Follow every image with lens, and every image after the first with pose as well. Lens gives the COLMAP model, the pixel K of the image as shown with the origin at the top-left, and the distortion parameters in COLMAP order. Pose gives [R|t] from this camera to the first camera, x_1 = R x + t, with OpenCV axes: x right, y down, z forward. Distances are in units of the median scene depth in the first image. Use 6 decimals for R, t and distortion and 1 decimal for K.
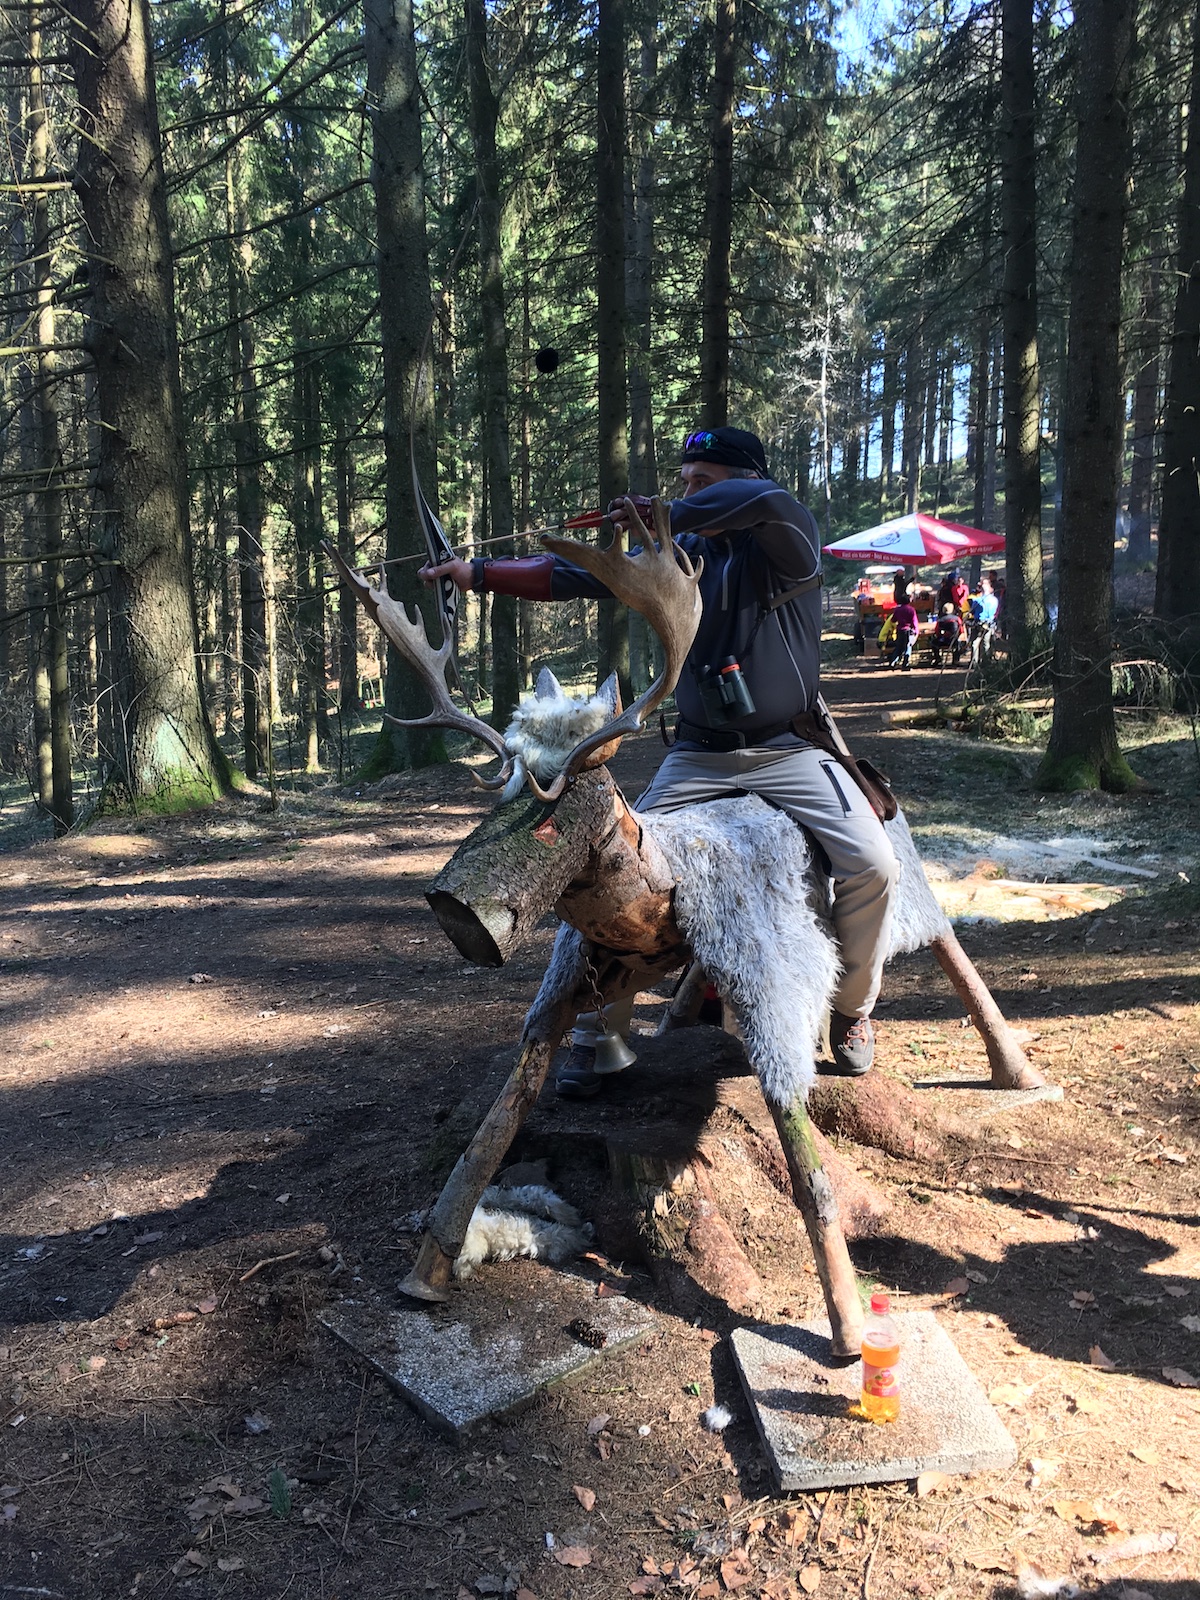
lens RADIAL K [[1334.0, 0, 537.2], [0, 1334.0, 797.8], [0, 0, 1]] dist [0.066555, -0.076162]
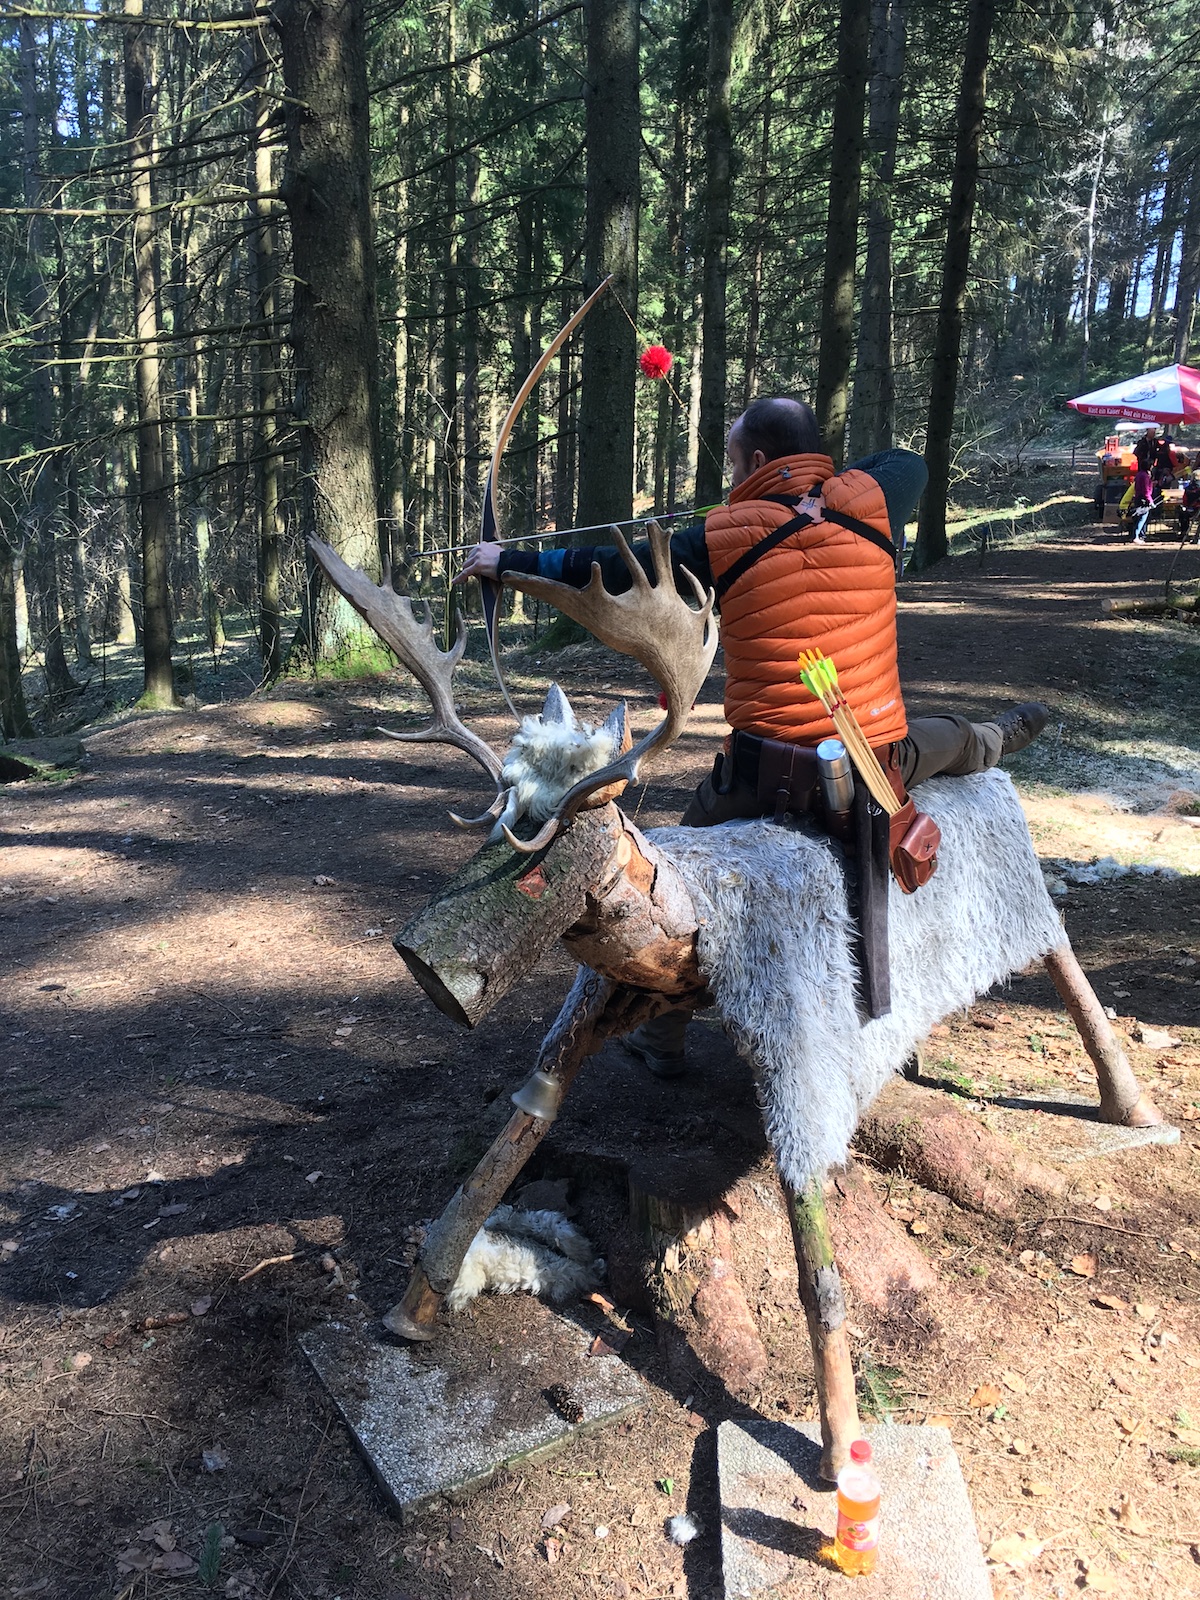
lens RADIAL K [[1333.7, 0, 538.7], [0, 1333.7, 798.1], [0, 0, 1]] dist [0.064639, -0.072878]
pose [[0.987758, 0.060993, -0.143572, 0.113026], [-0.045019, 0.992688, 0.111995, -0.108620], [0.149354, -0.104161, 0.983282, 0.107899]]
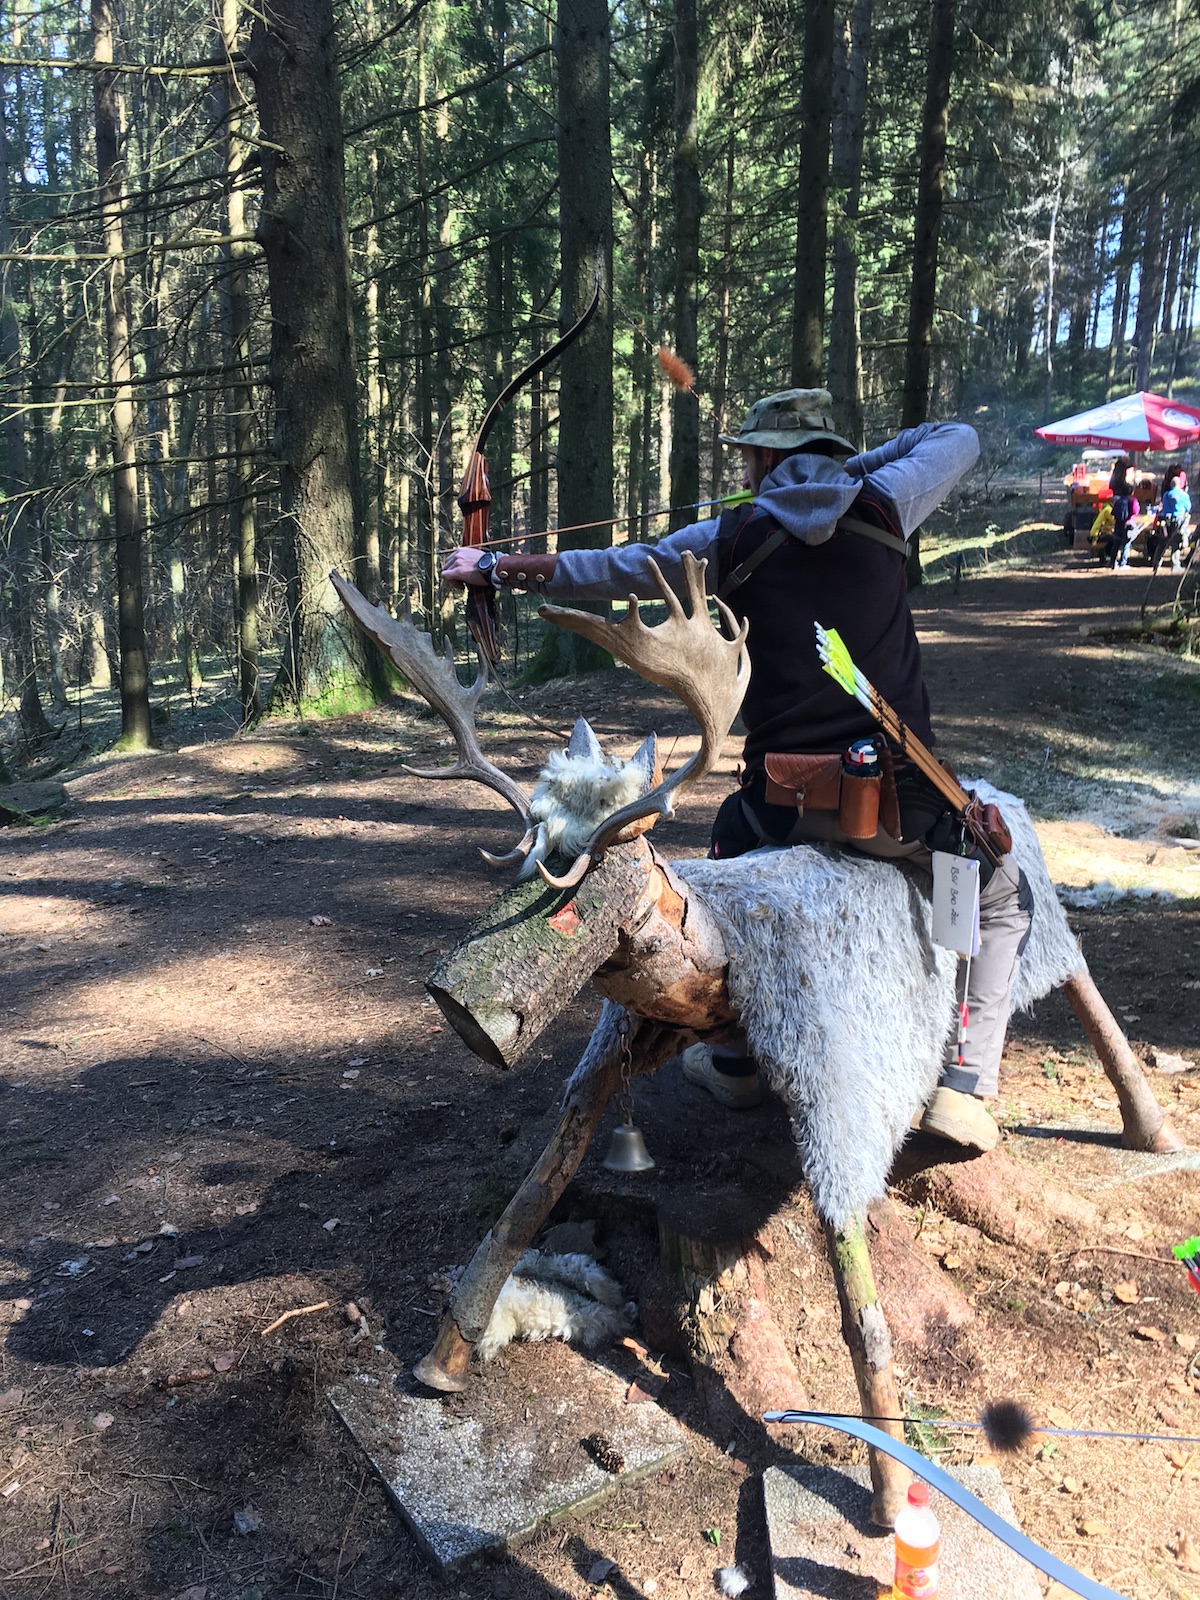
lens RADIAL K [[1334.9, 0, 540.2], [0, 1334.9, 799.9], [0, 0, 1]] dist [0.072043, -0.084253]
pose [[0.990903, 0.037715, -0.129182, 0.084312], [-0.026561, 0.995854, 0.087003, -0.107354], [0.131928, -0.082780, 0.987797, 0.111744]]
